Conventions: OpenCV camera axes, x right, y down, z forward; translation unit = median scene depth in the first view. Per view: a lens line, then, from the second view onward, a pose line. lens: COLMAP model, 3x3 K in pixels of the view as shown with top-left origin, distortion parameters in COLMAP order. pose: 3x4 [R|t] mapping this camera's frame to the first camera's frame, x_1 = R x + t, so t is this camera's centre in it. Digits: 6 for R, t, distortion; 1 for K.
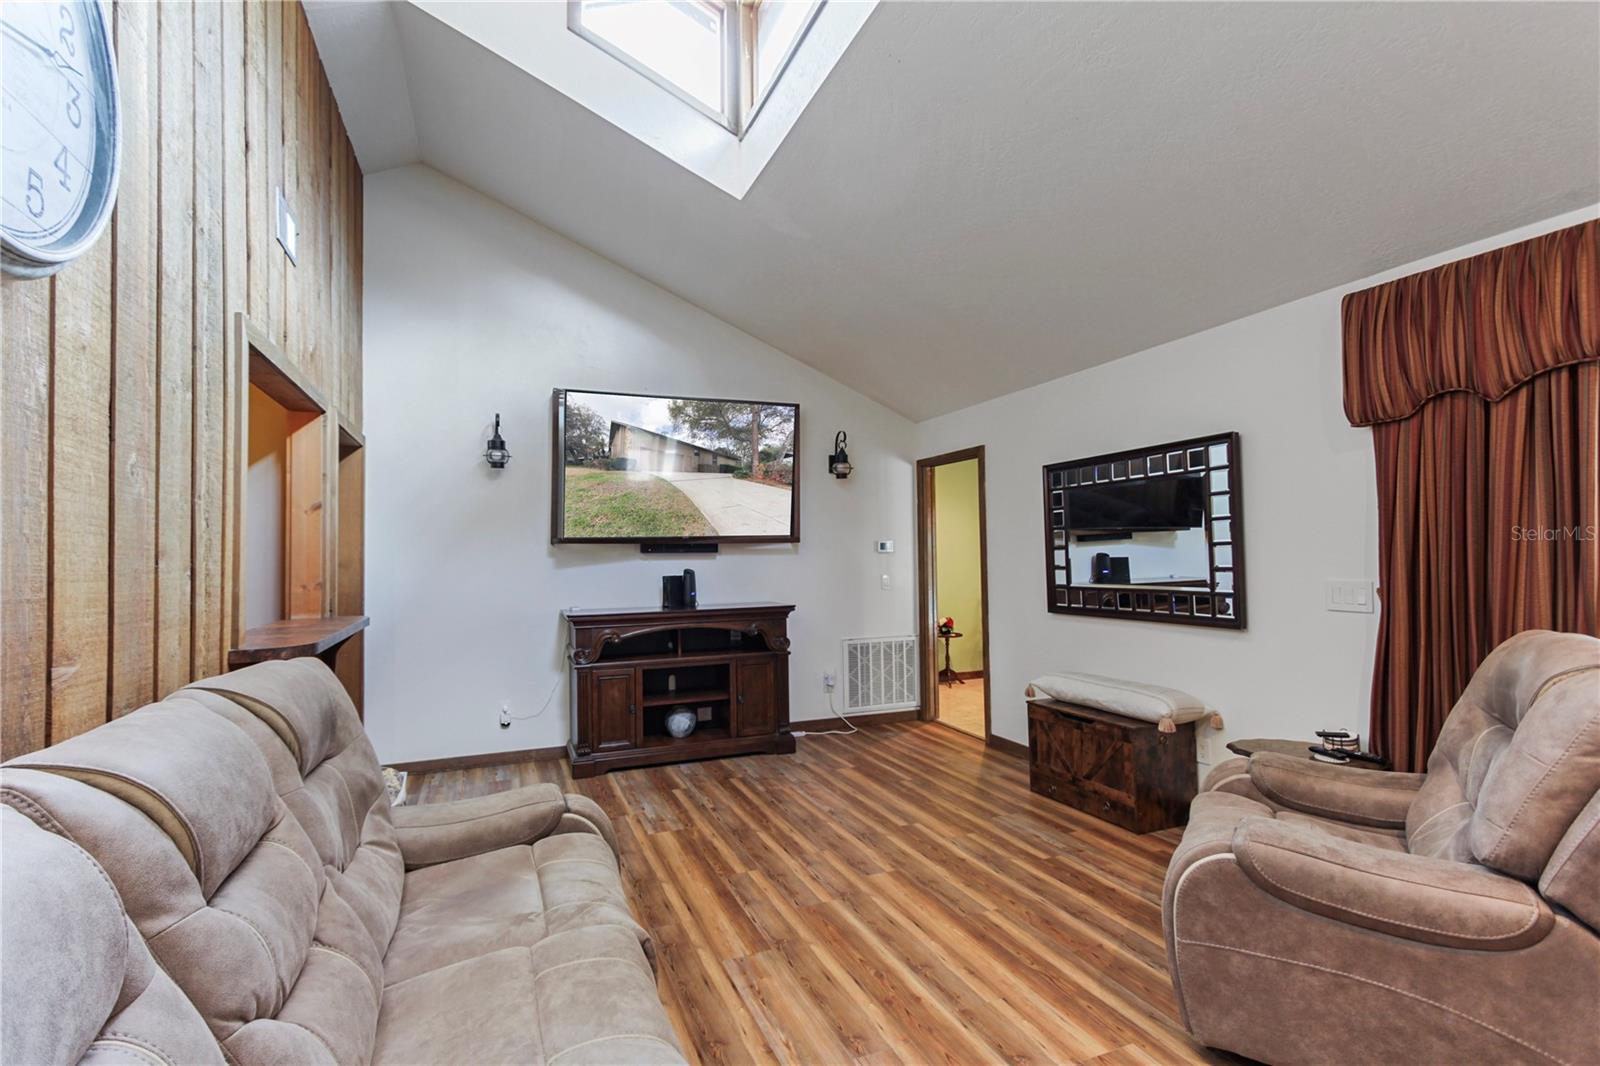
lens RADIAL K [[761.1, 0, 759.4], [0, 761.1, 538.2], [0, 0, 1]] dist [0.009861, -0.000341]
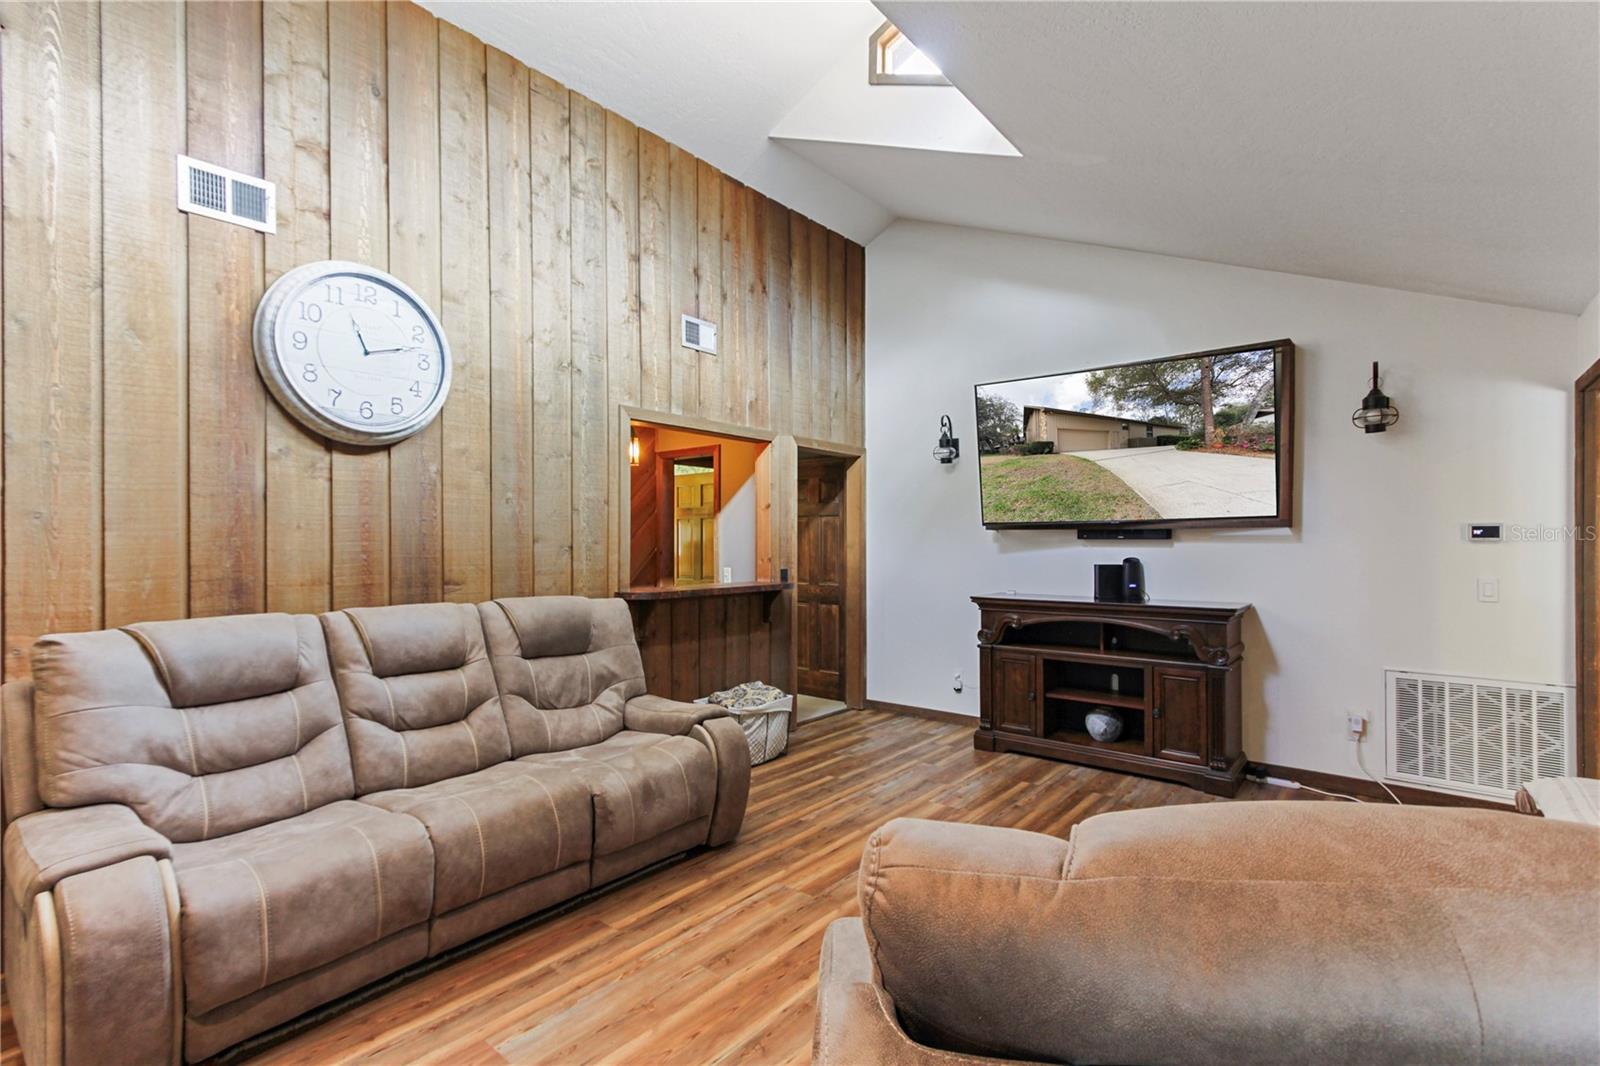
lens RADIAL K [[761.1, 0, 787.3], [0, 761.1, 524.2], [0, 0, 1]] dist [0.009861, -0.000341]
pose [[0.497413, -0.000996, -0.867514, 0.495296], [0.003693, 0.999993, 0.000970, -0.000457], [0.867506, -0.003686, 0.497413, 0.217359]]
